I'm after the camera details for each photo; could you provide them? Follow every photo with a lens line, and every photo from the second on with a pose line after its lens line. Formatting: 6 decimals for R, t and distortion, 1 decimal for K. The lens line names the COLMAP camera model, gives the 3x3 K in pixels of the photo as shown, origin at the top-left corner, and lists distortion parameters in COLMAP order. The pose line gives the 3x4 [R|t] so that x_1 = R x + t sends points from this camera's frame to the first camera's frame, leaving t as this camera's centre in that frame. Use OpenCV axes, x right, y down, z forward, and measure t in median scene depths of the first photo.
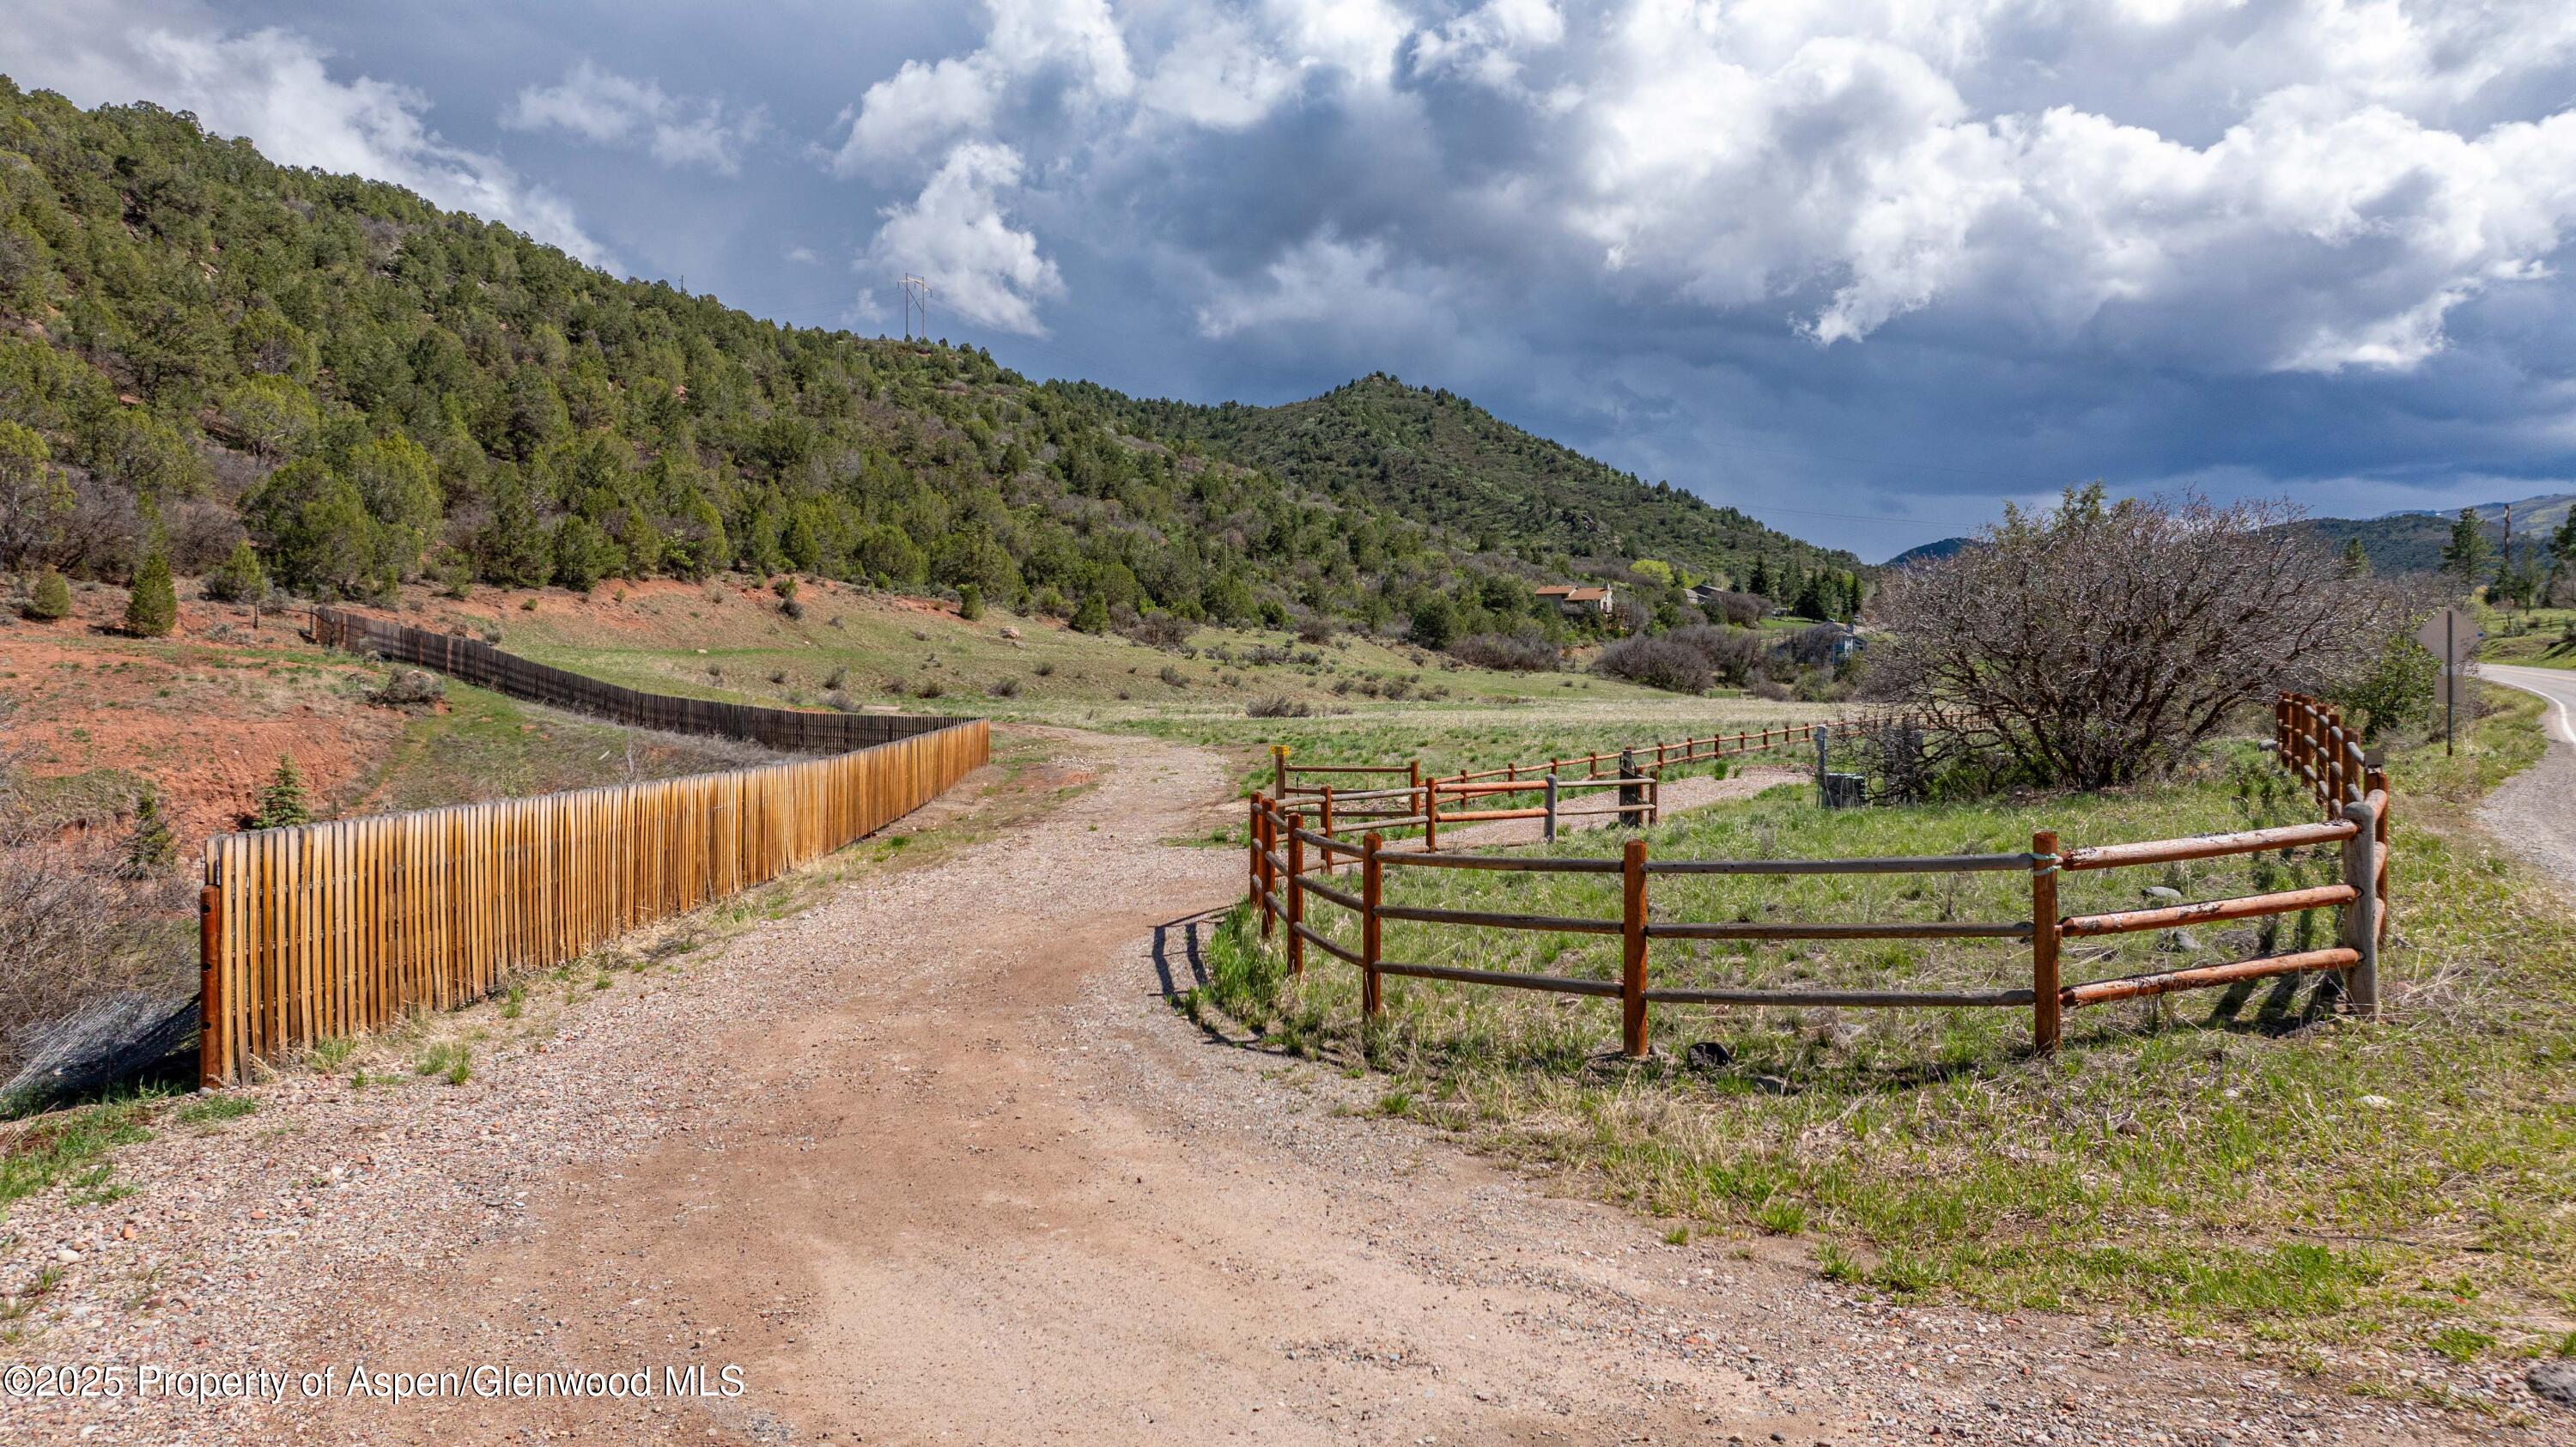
lens RADIAL K [[1811.6, 0, 1302.4], [0, 1811.6, 716.8], [0, 0, 1]] dist [0.000788, -0.057256]
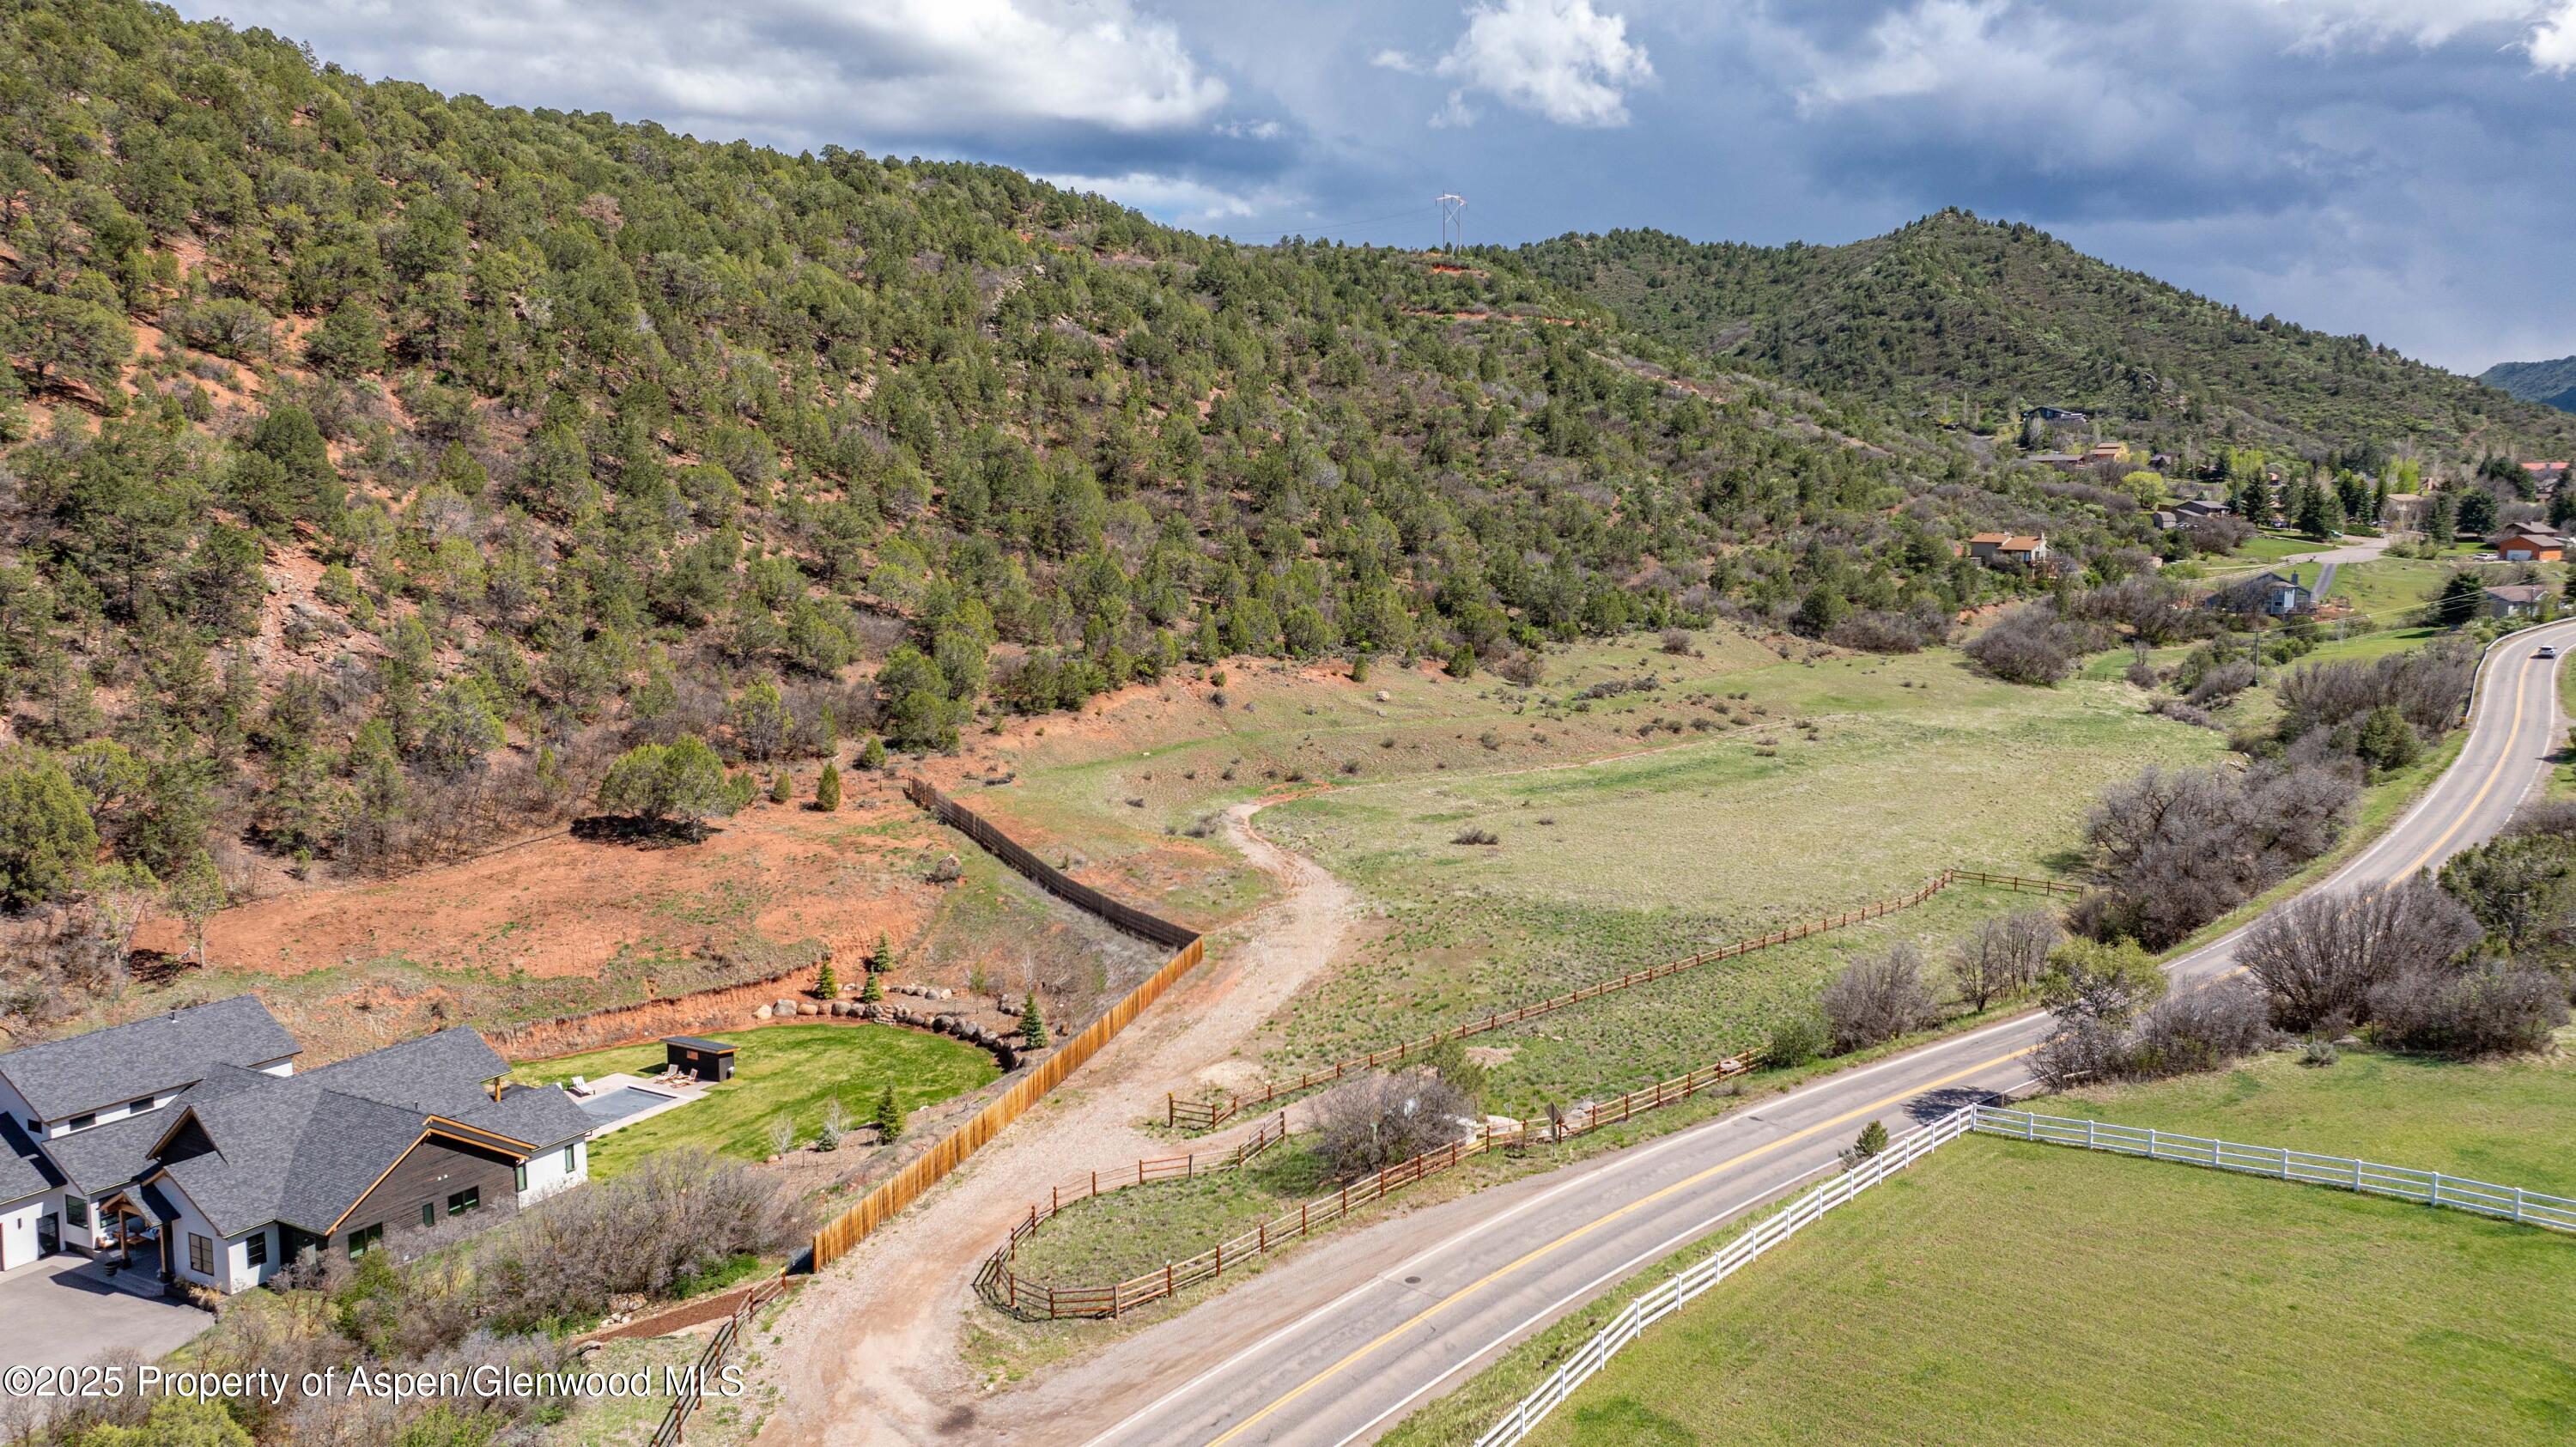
lens RADIAL K [[1811.6, 0, 1302.4], [0, 1811.6, 716.8], [0, 0, 1]] dist [0.000788, -0.057256]
pose [[0.946752, 0.034401, -0.320122, 0.043529], [0.000974, 0.993965, 0.109693, -0.035734], [0.321964, -0.104163, 0.941004, -0.061685]]
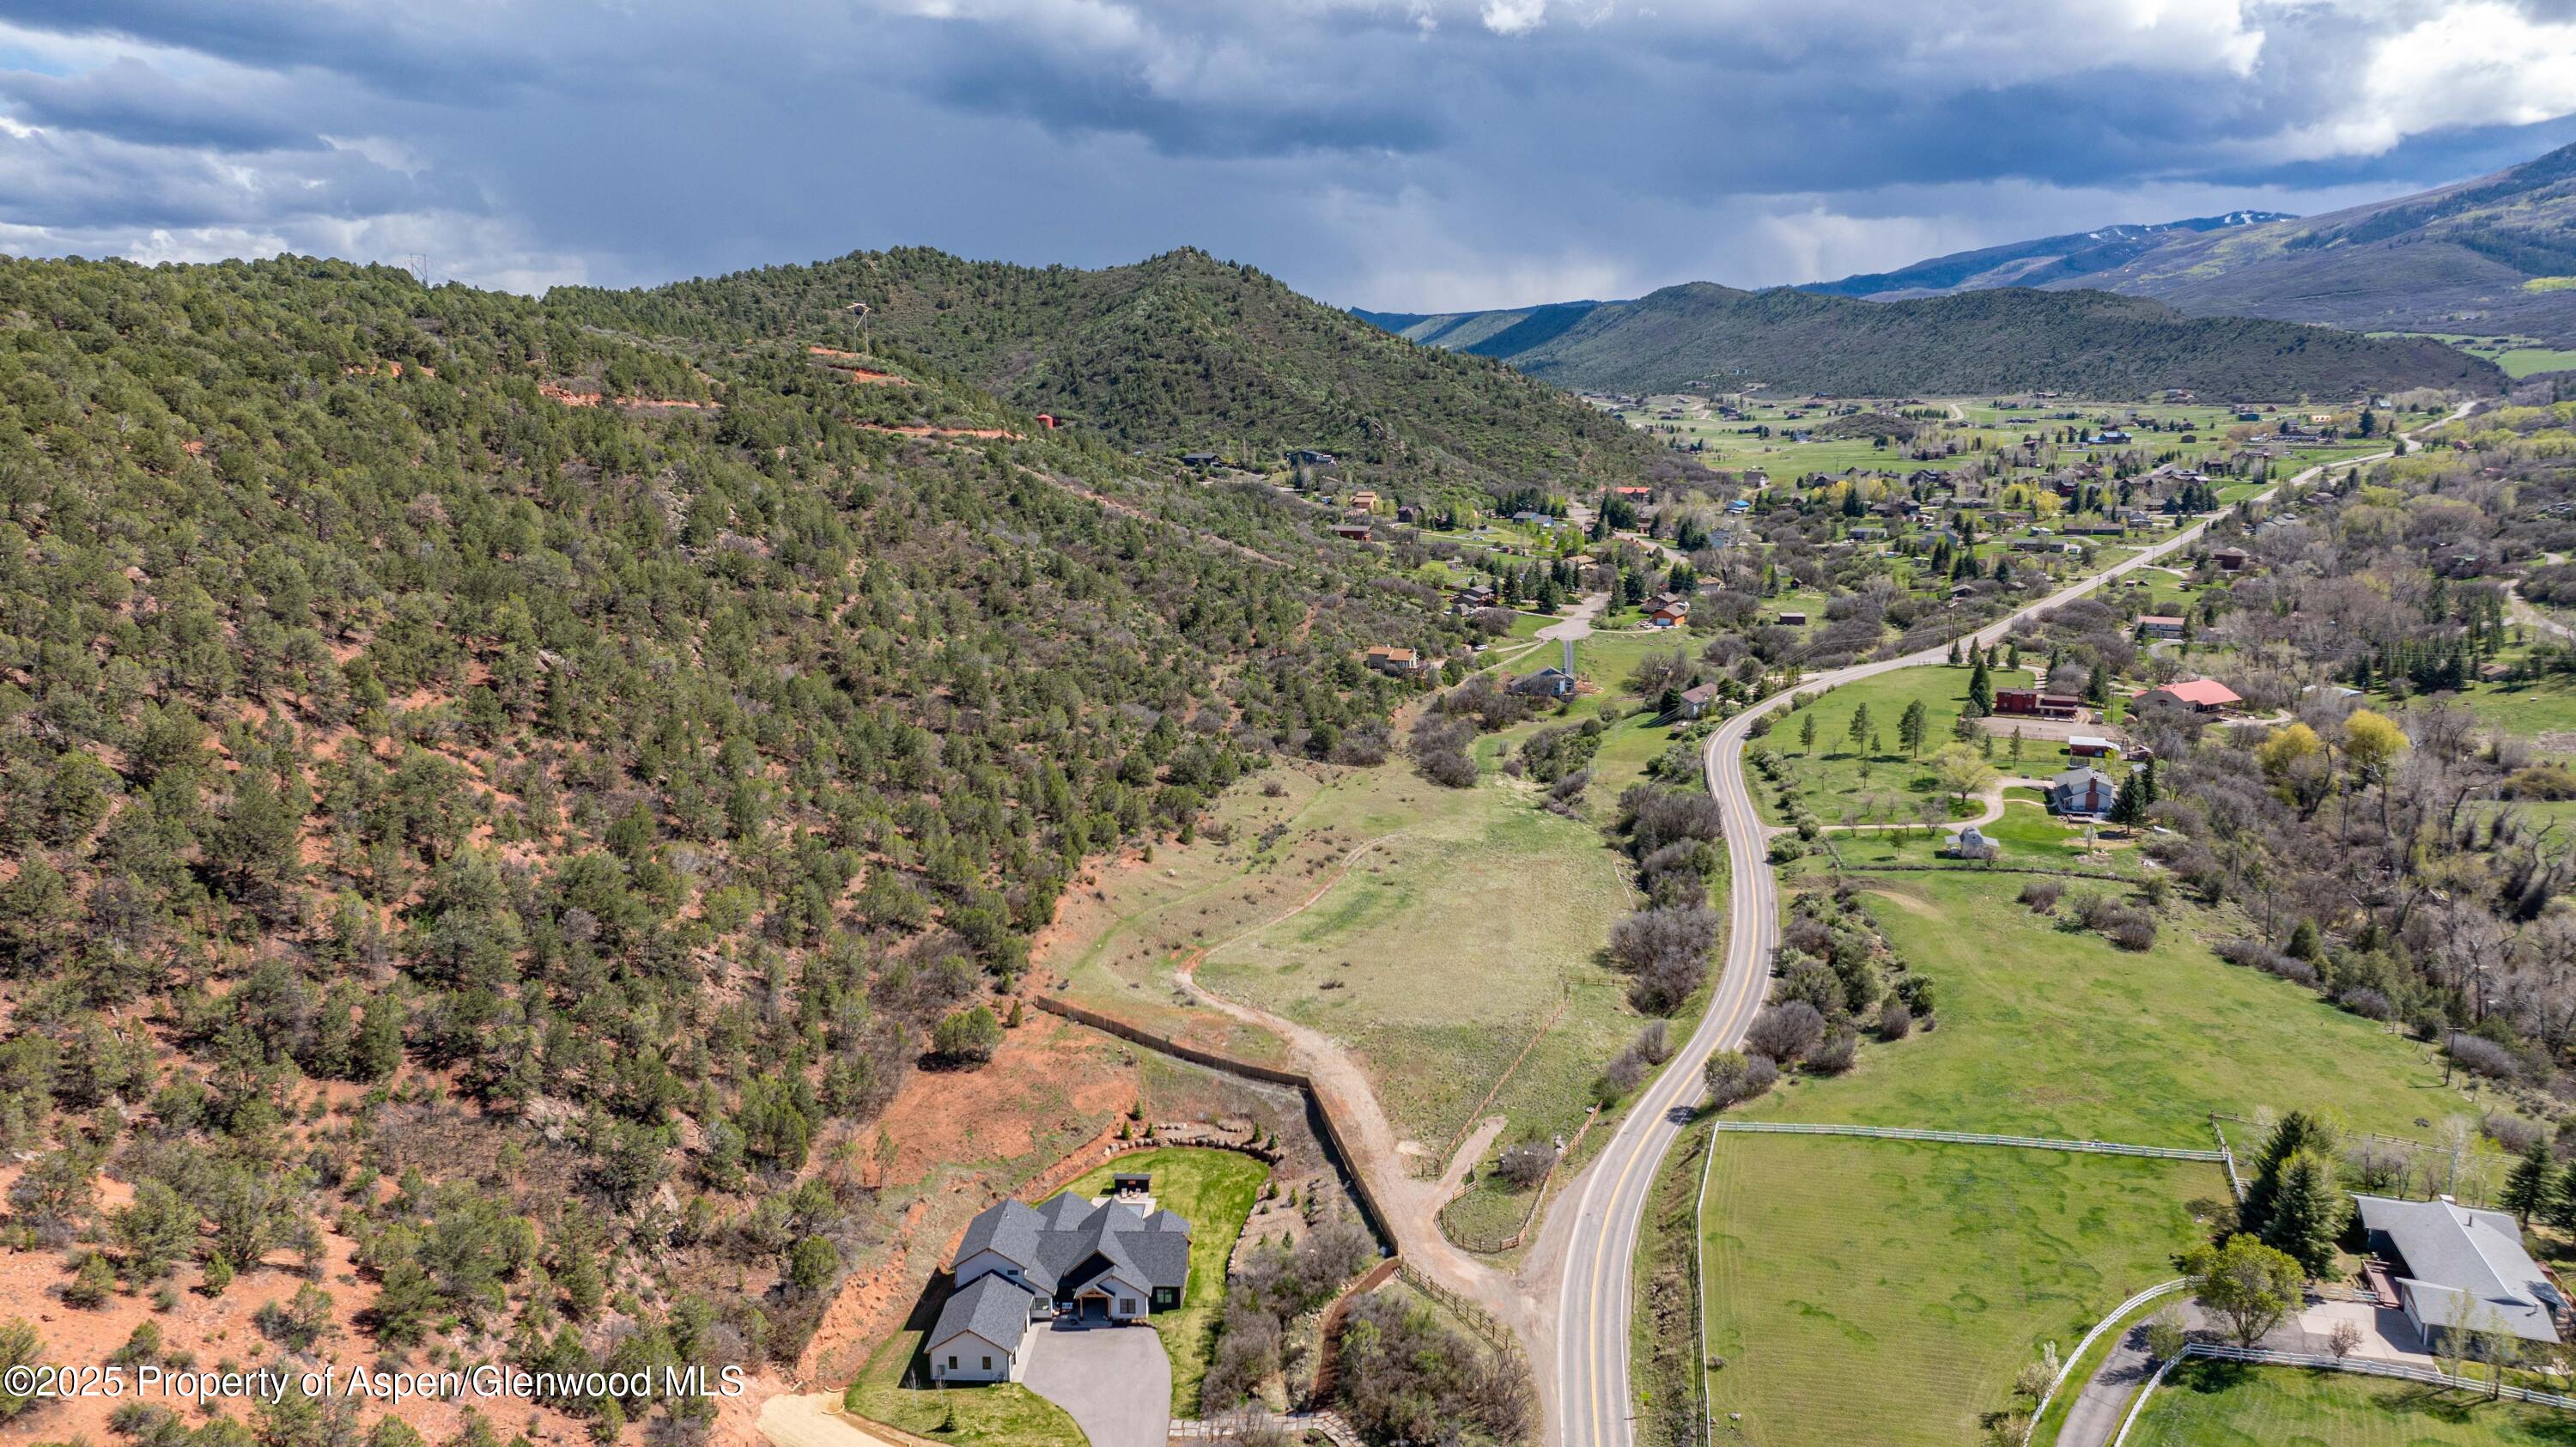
lens RADIAL K [[1811.6, 0, 1302.4], [0, 1811.6, 716.8], [0, 0, 1]] dist [0.000788, -0.057256]
pose [[0.991635, -0.030651, 0.125385, -0.053892], [0.009482, 0.986071, 0.166053, -0.118449], [-0.128728, -0.163475, 0.978113, -0.228444]]
